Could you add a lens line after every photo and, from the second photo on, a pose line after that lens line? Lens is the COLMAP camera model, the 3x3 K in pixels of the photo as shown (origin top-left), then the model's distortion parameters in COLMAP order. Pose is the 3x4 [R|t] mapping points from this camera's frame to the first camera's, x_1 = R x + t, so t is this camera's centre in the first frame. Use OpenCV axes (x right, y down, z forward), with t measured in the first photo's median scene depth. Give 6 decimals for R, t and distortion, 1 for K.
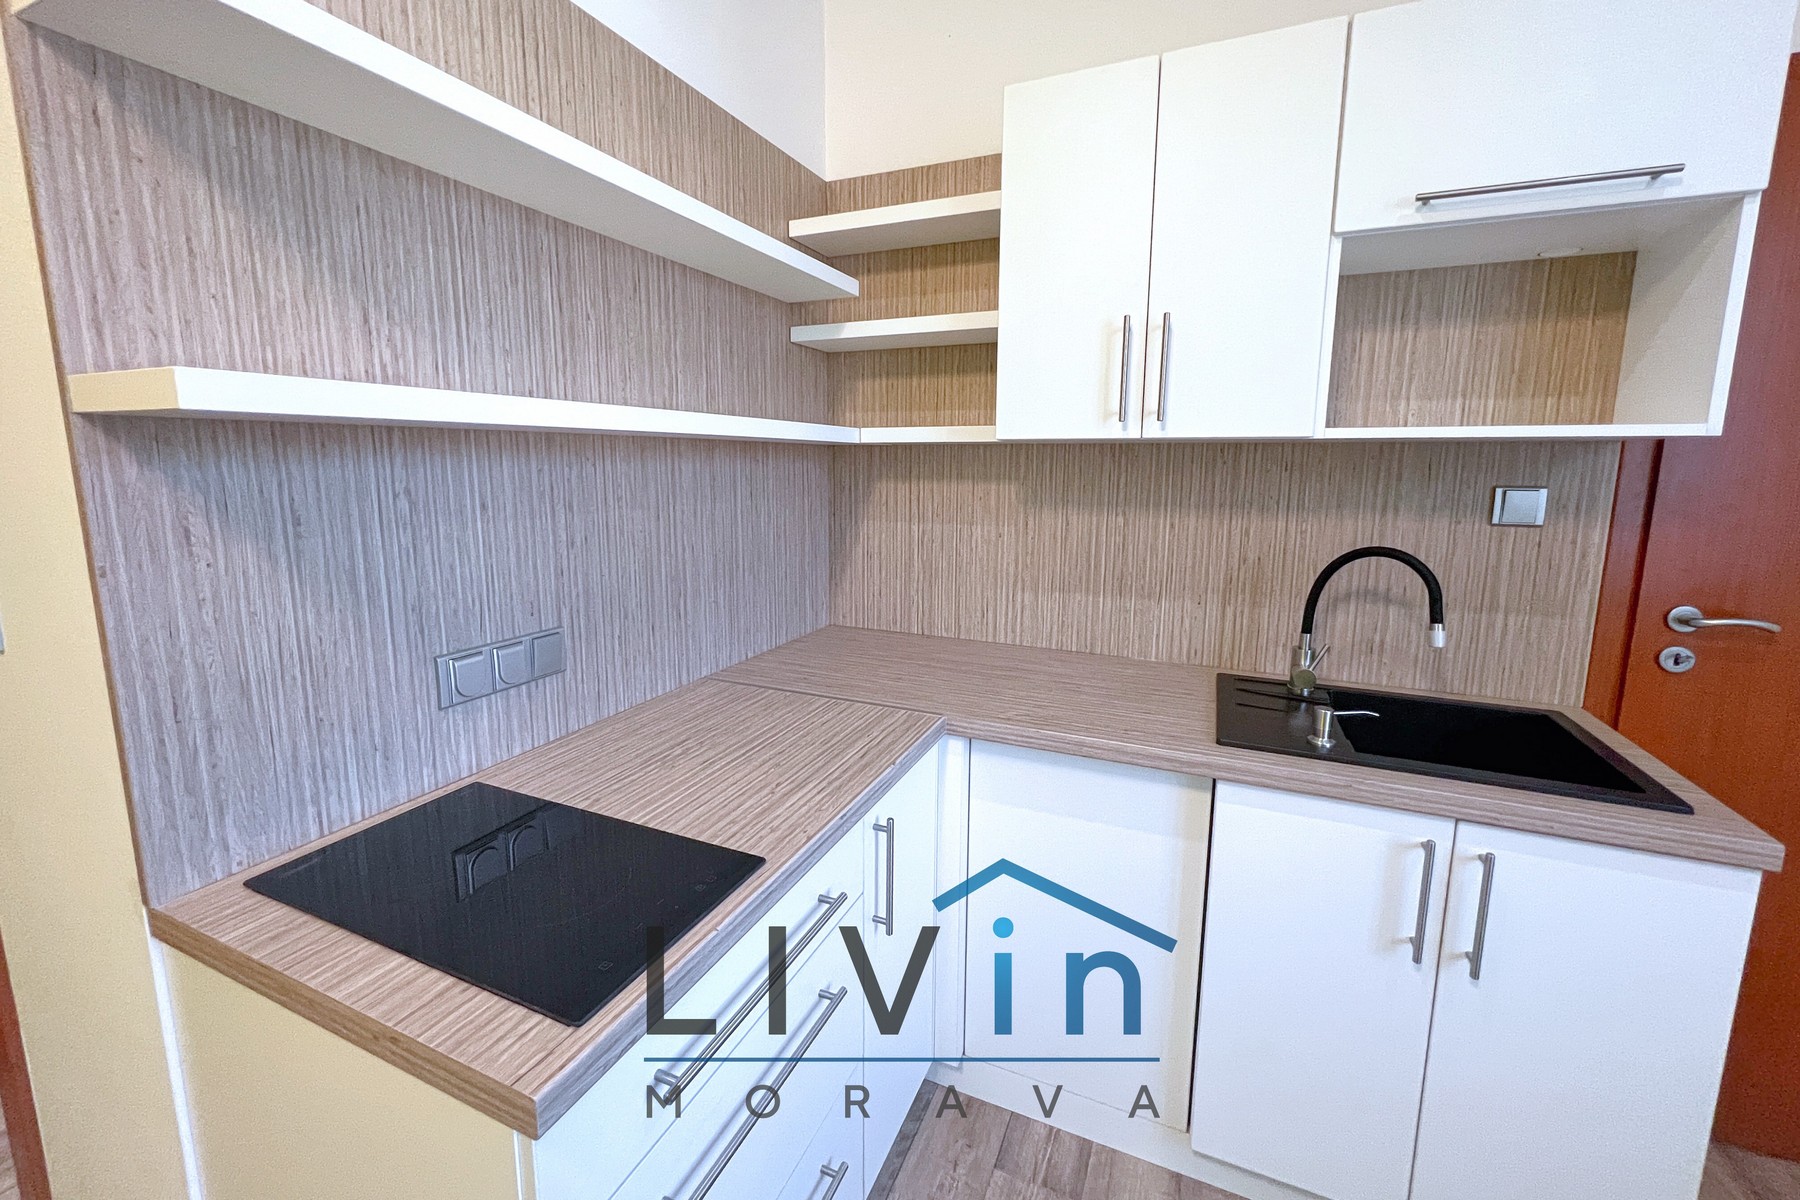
lens RADIAL K [[721.5, 0, 905.9], [0, 721.5, 571.4], [0, 0, 1]] dist [-0.003351, 0.000583]
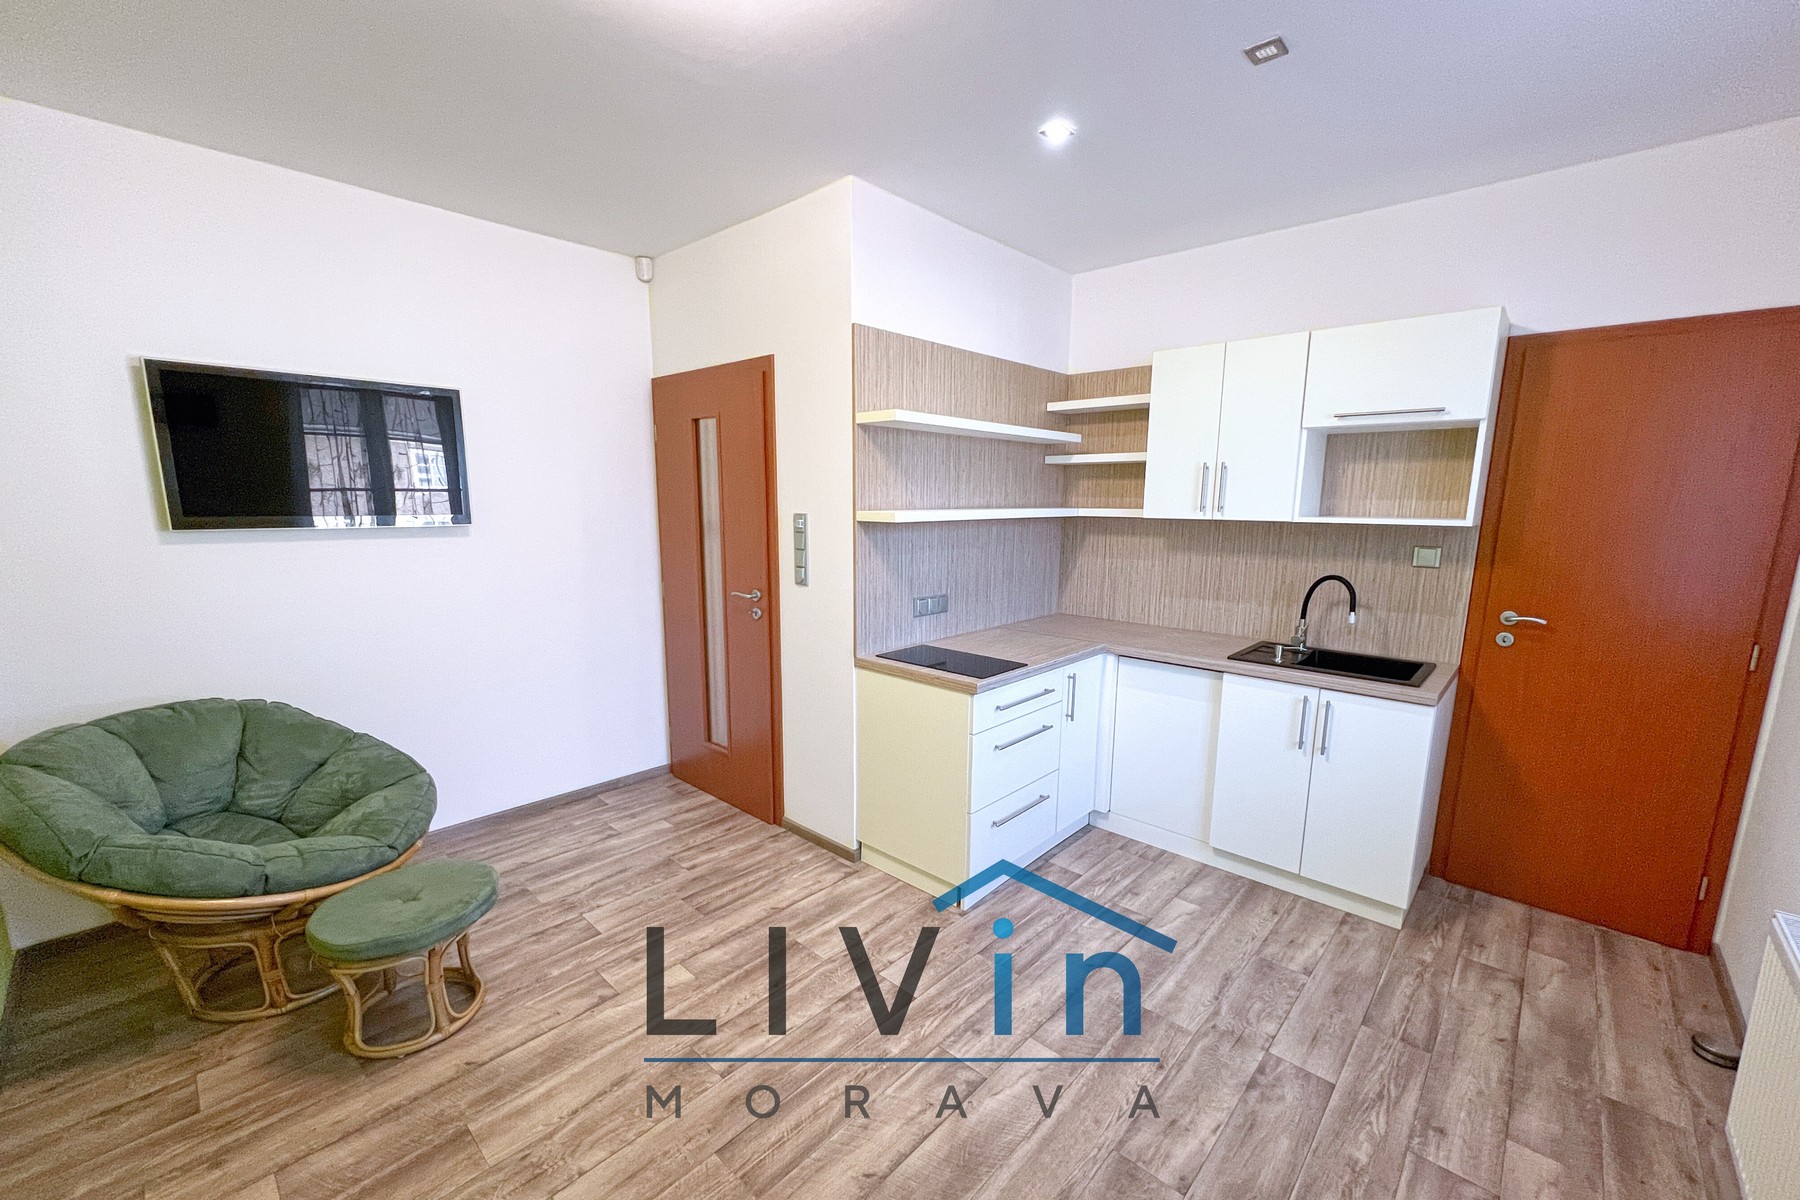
lens RADIAL K [[721.5, 0, 896.1], [0, 721.5, 619.4], [0, 0, 1]] dist [-0.003351, 0.000583]
pose [[0.940885, 0.056129, -0.334043, 0.183726], [-0.051149, 0.998410, 0.023695, 0.104317], [0.334842, -0.005208, 0.942260, -1.308627]]
